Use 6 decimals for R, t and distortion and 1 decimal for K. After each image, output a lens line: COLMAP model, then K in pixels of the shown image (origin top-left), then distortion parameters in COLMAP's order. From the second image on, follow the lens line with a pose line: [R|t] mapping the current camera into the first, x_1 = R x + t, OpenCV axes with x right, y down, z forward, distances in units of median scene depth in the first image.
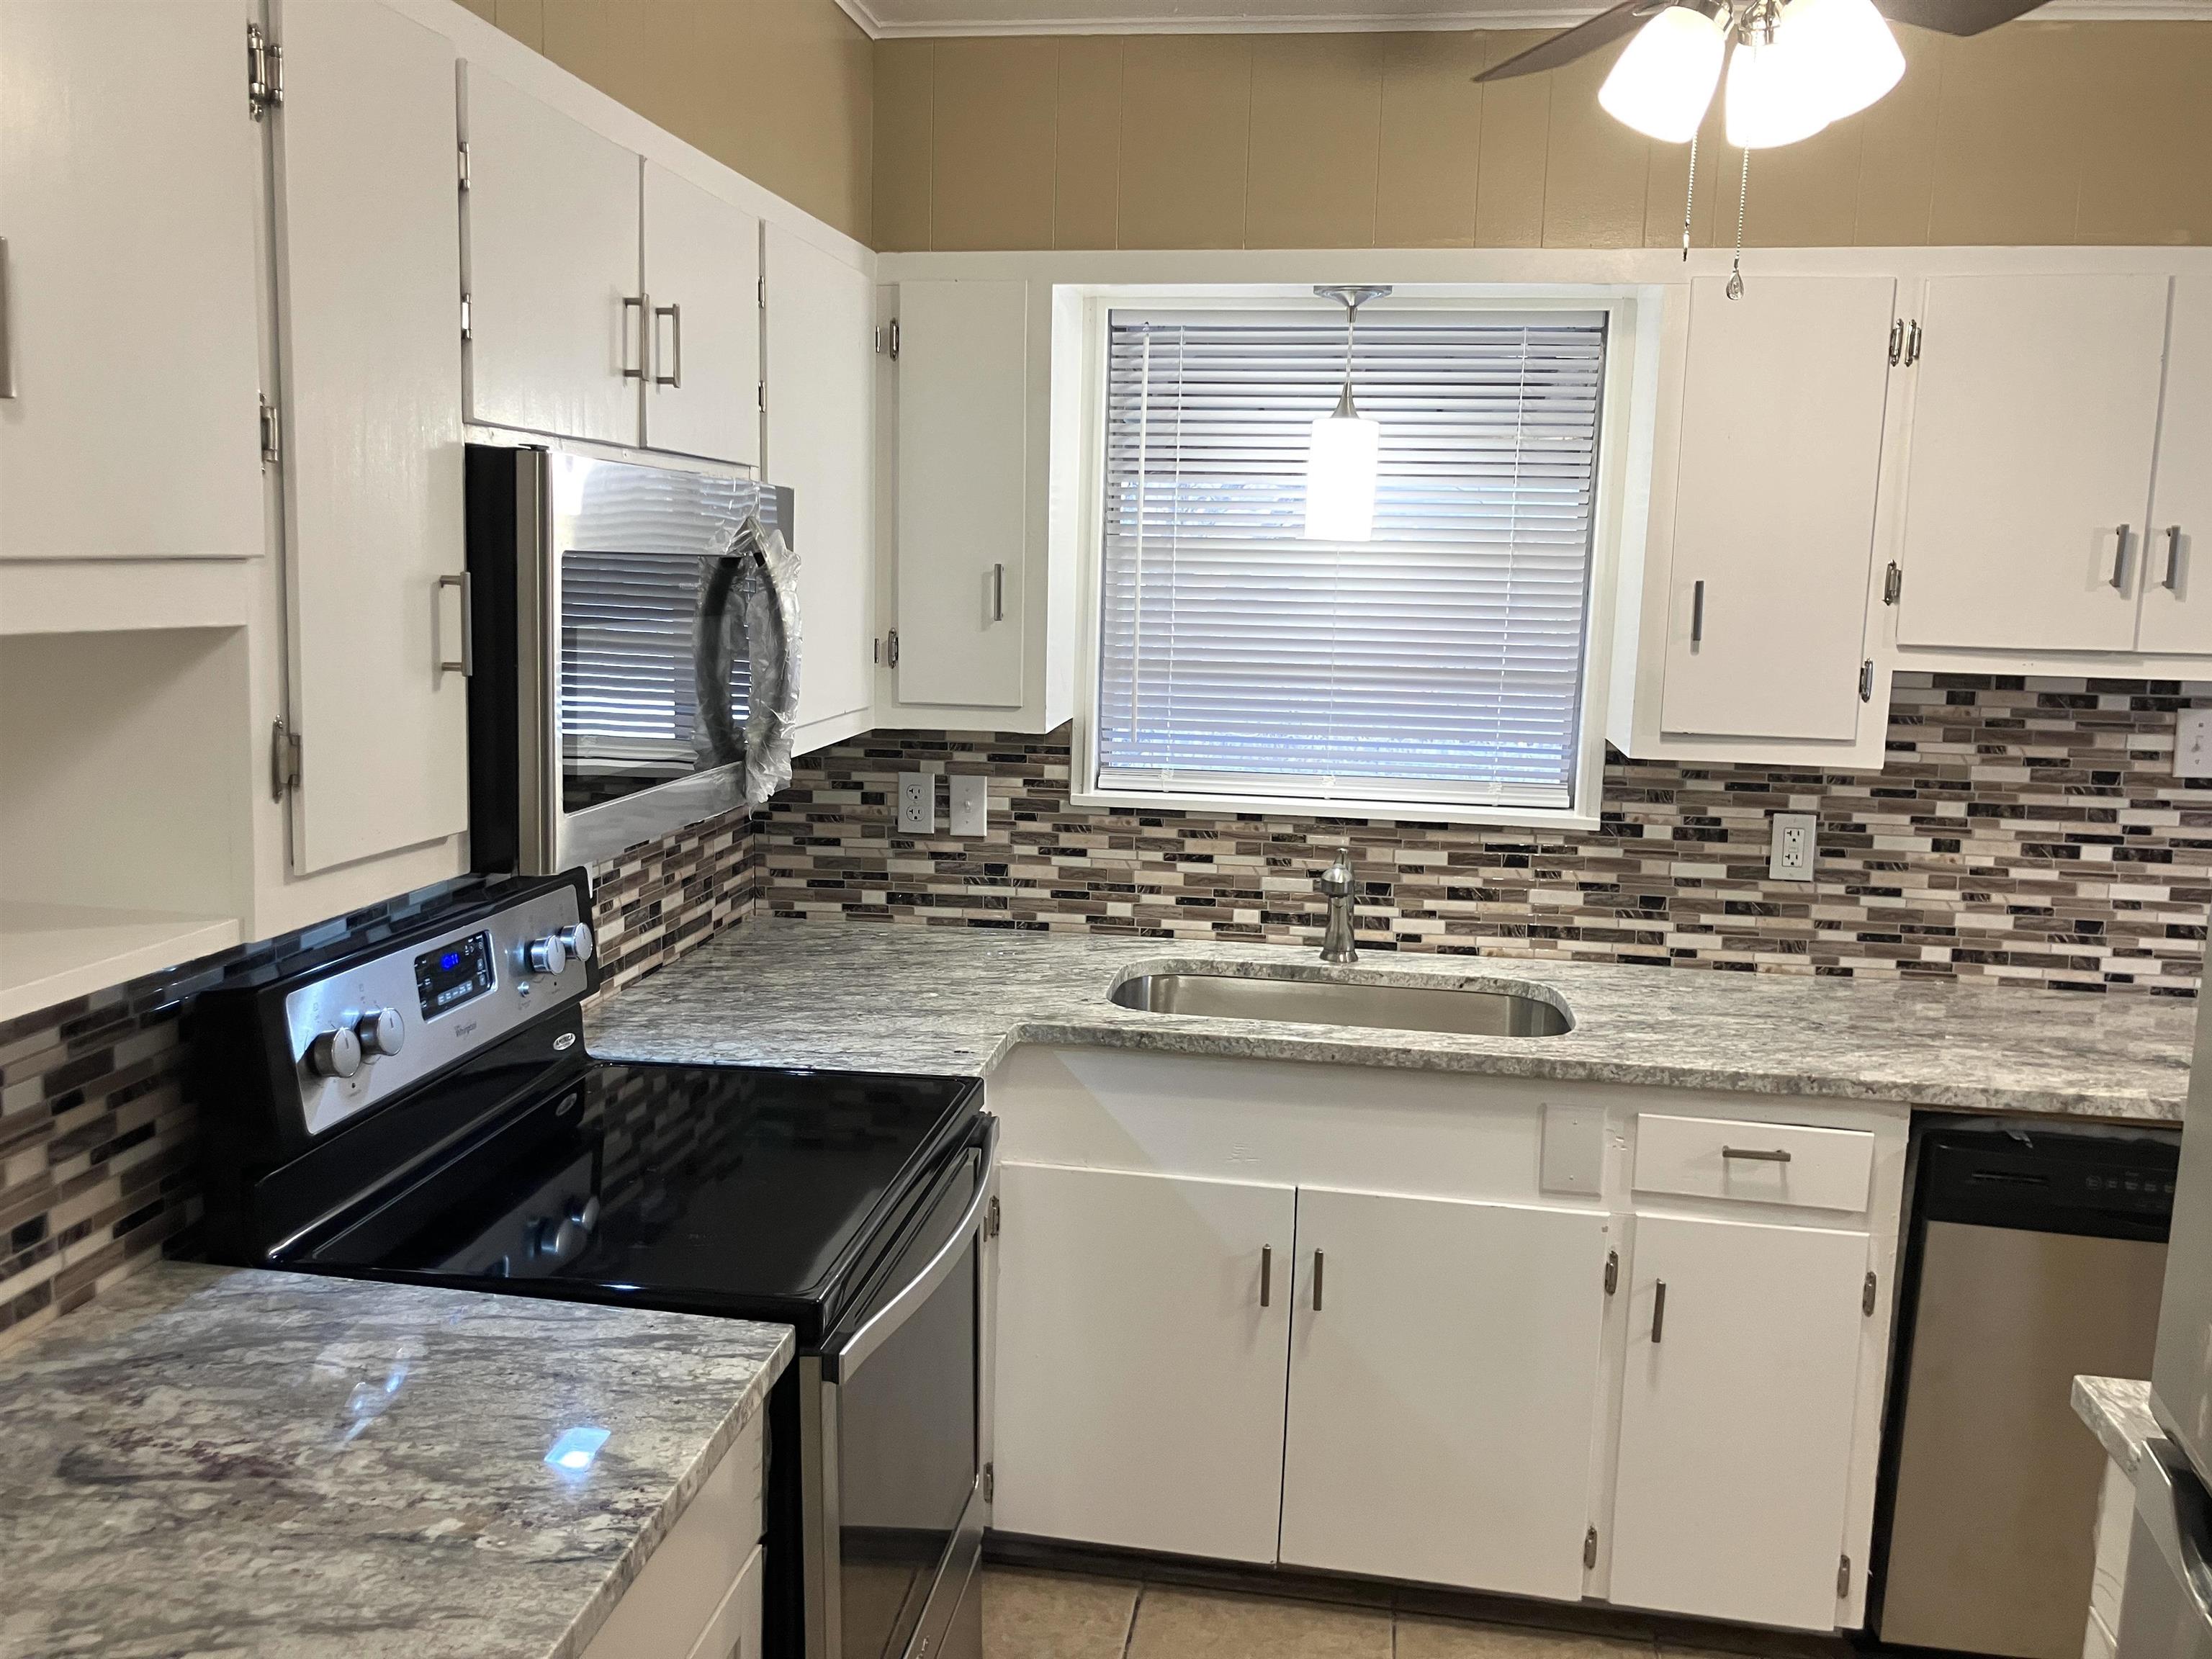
lens RADIAL K [[1834.3, 0, 1042.2], [0, 1834.3, 792.6], [0, 0, 1]] dist [0.010797, 0.022846]
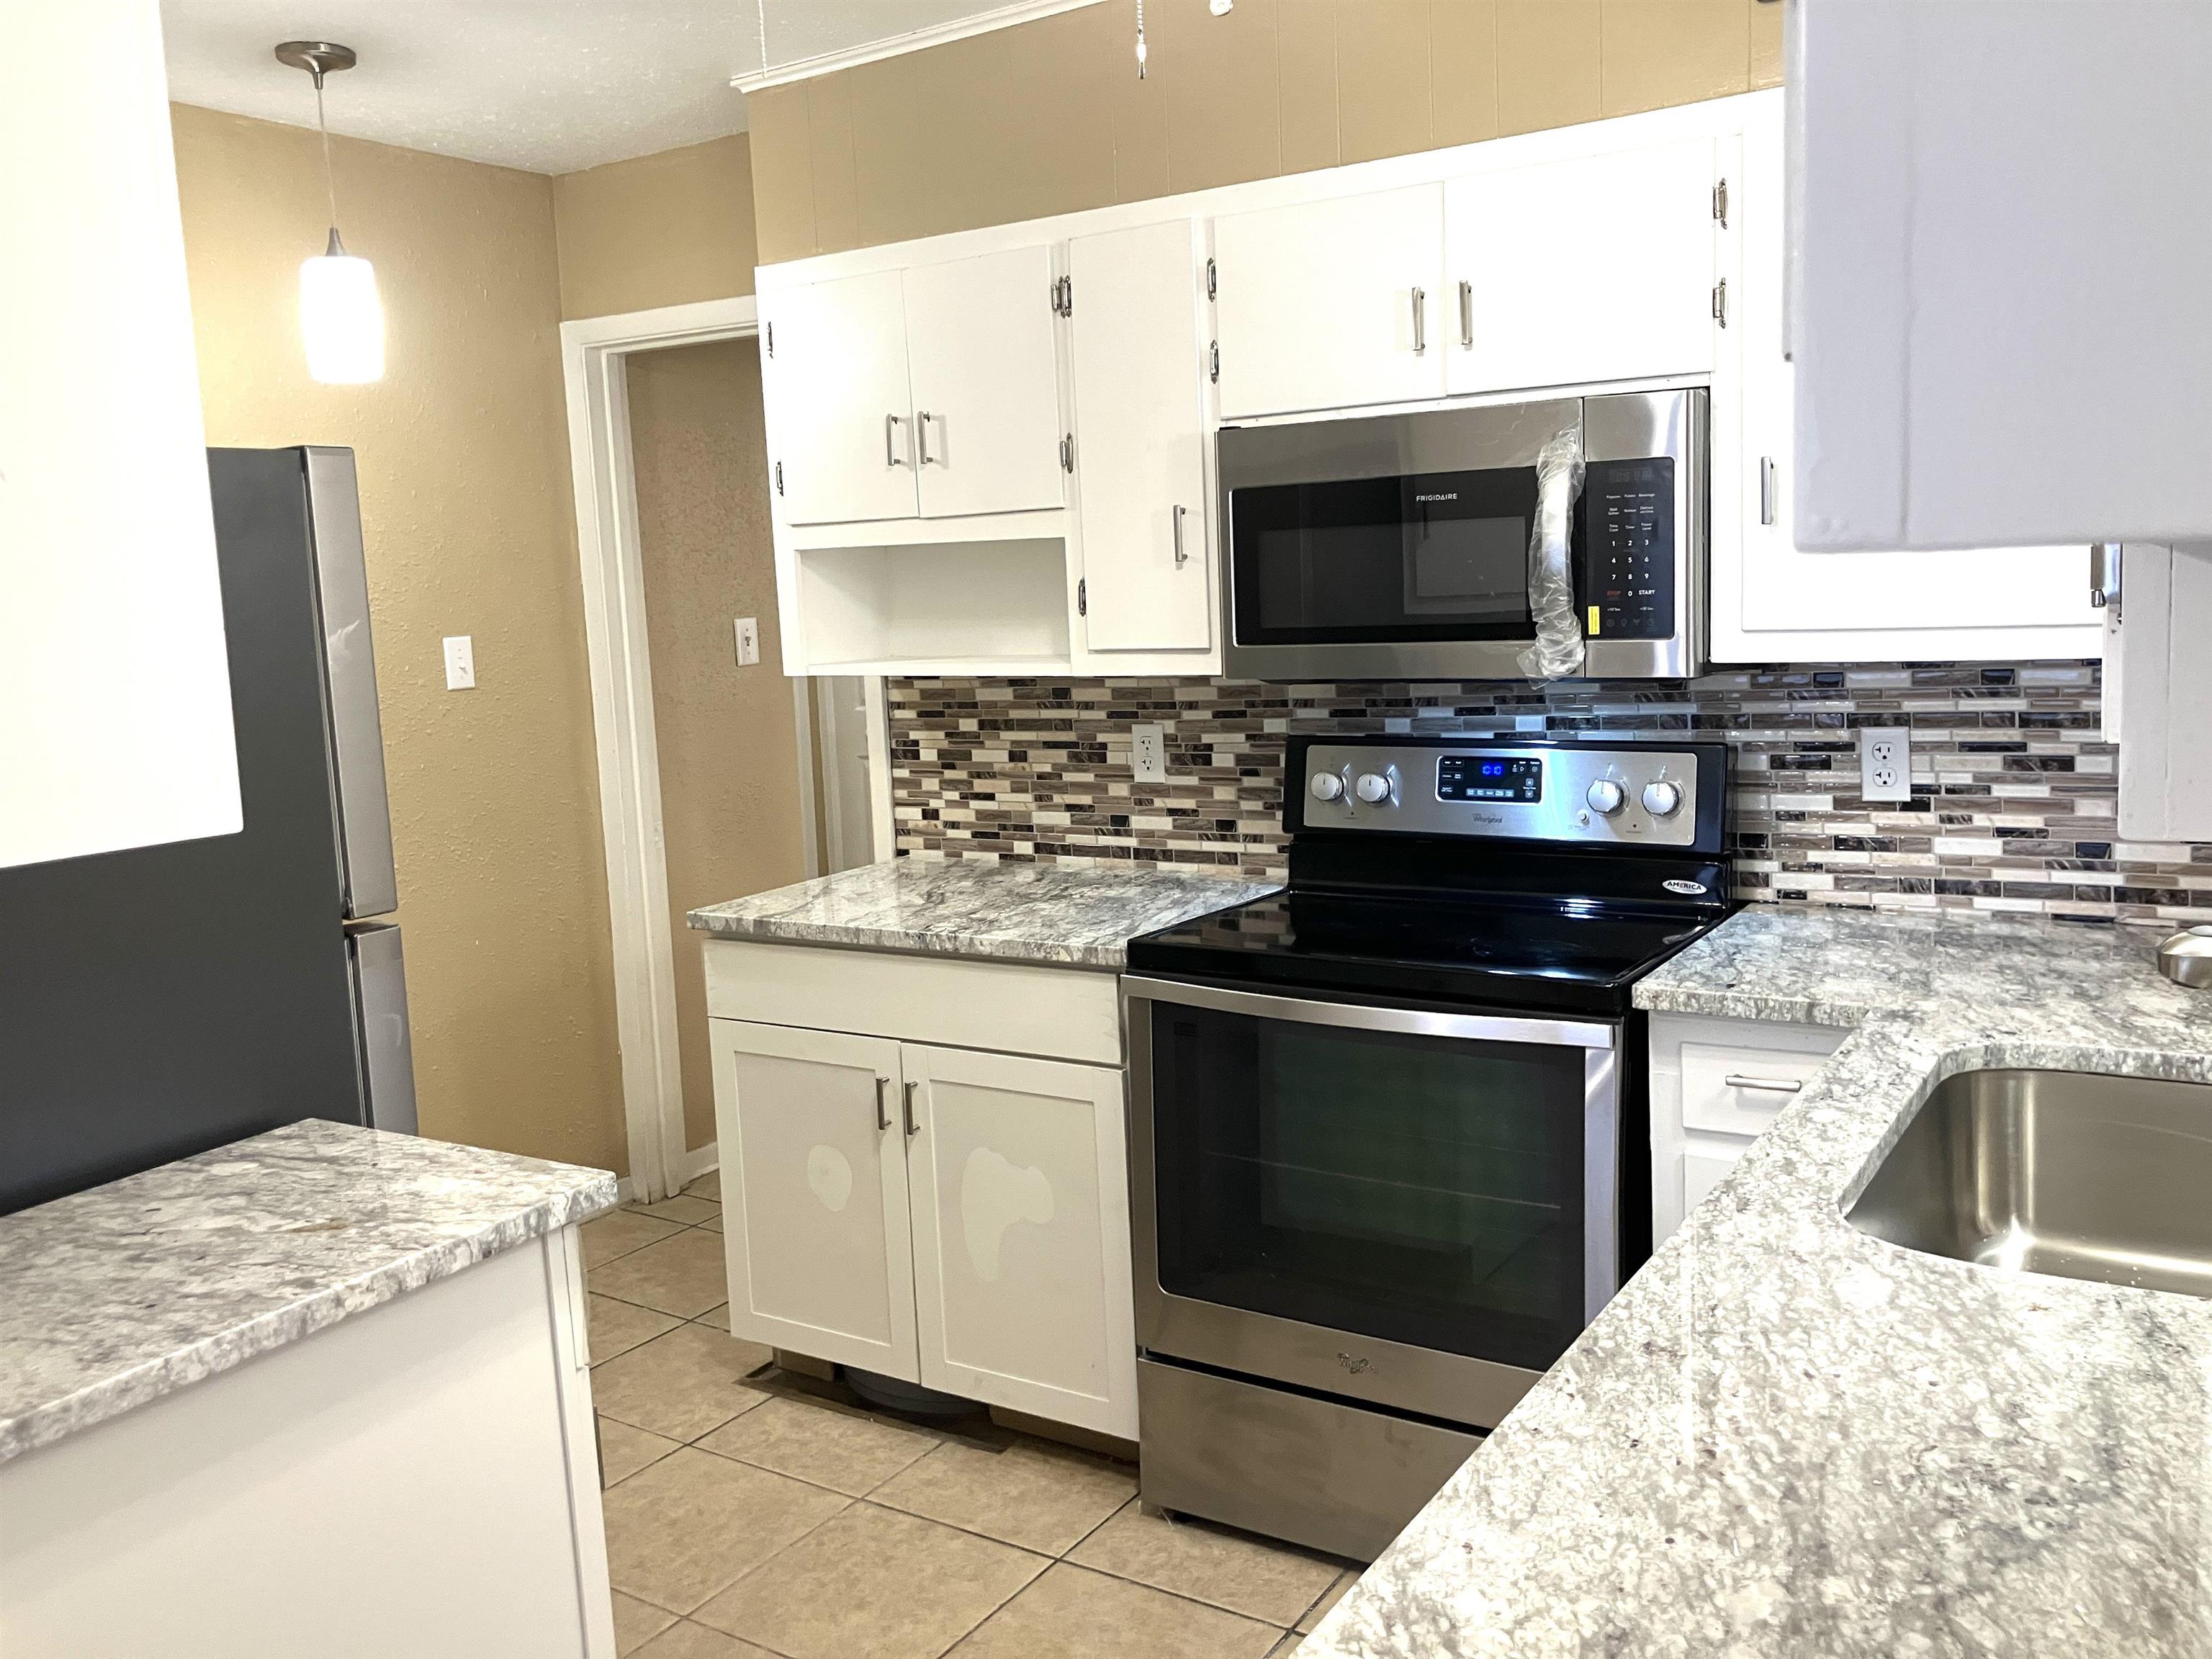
lens RADIAL K [[1837.7, 0, 1091.4], [0, 1837.7, 817.0], [0, 0, 1]] dist [-0.001376, 0.050017]
pose [[-0.398246, 0.110024, -0.910656, 0.758697], [-0.088078, 0.983606, 0.157356, -0.047065], [0.913040, 0.142875, -0.382027, 0.879508]]
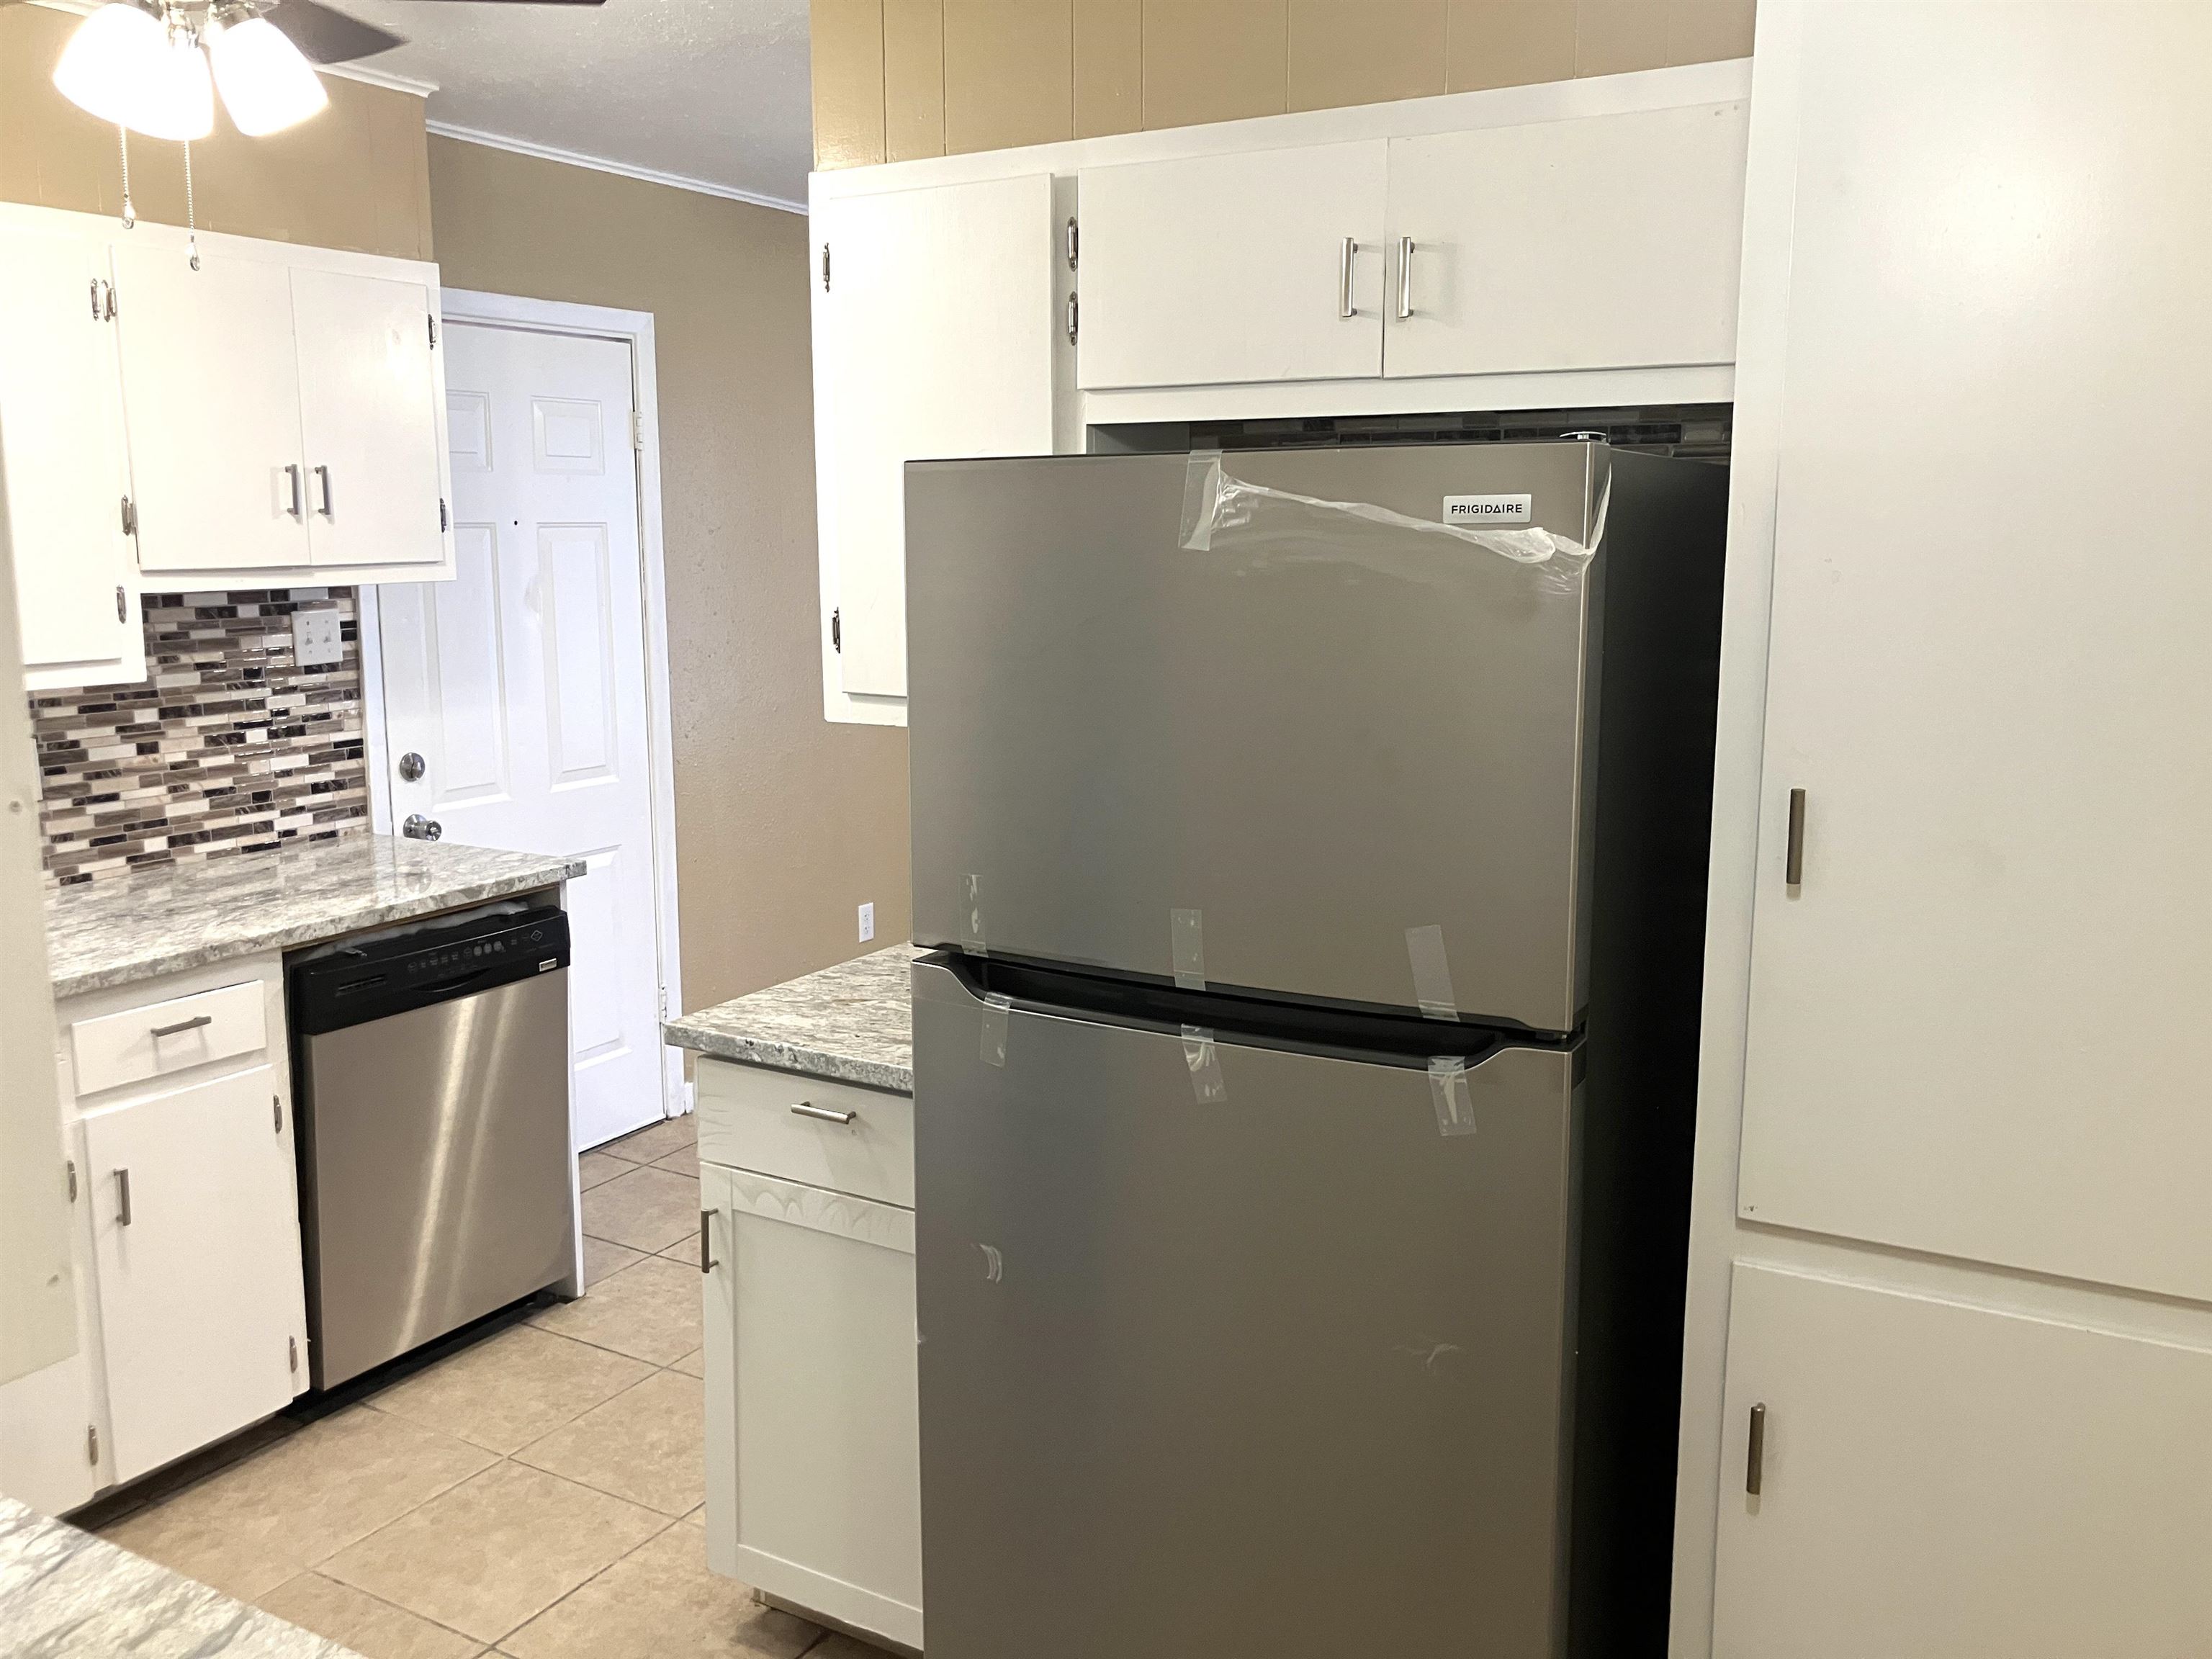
lens RADIAL K [[1837.7, 0, 1091.4], [0, 1837.7, 817.0], [0, 0, 1]] dist [-0.001376, 0.050017]
pose [[0.354800, -0.180988, 0.917257, -0.355276], [0.130701, 0.981052, 0.143019, -0.016178], [-0.925761, 0.069143, 0.371732, 0.043611]]
